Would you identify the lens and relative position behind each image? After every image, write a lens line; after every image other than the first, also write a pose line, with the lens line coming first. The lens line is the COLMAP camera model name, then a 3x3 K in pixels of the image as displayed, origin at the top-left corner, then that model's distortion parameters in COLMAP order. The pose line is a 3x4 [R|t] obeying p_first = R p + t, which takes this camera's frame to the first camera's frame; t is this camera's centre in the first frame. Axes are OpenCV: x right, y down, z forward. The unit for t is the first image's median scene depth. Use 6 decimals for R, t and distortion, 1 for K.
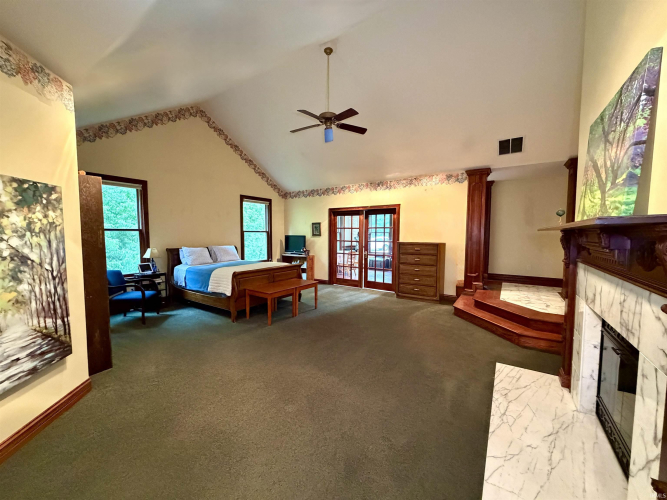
lens RADIAL K [[265.5, 0, 333.5], [0, 265.5, 250.0], [0, 0, 1]] dist [-0.000145, 0.000076]
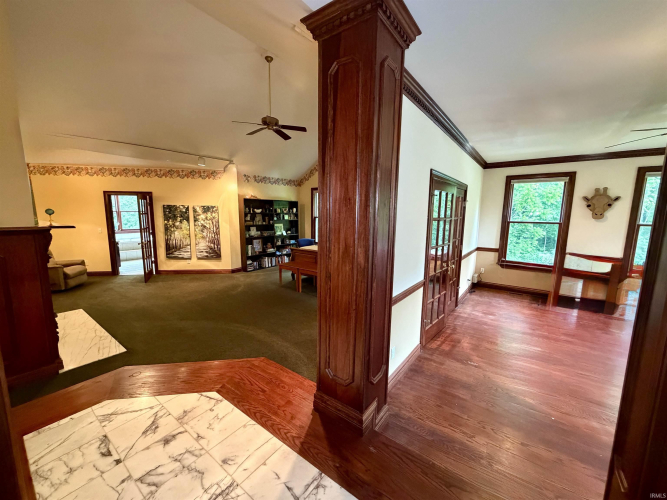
lens RADIAL K [[265.5, 0, 333.5], [0, 265.5, 250.0], [0, 0, 1]] dist [-0.000145, 0.000076]
pose [[-0.047104, 0.125702, -0.990949, 2.371681], [-0.080250, 0.988367, 0.129189, -0.251941], [0.995661, 0.085609, -0.036468, 2.750054]]
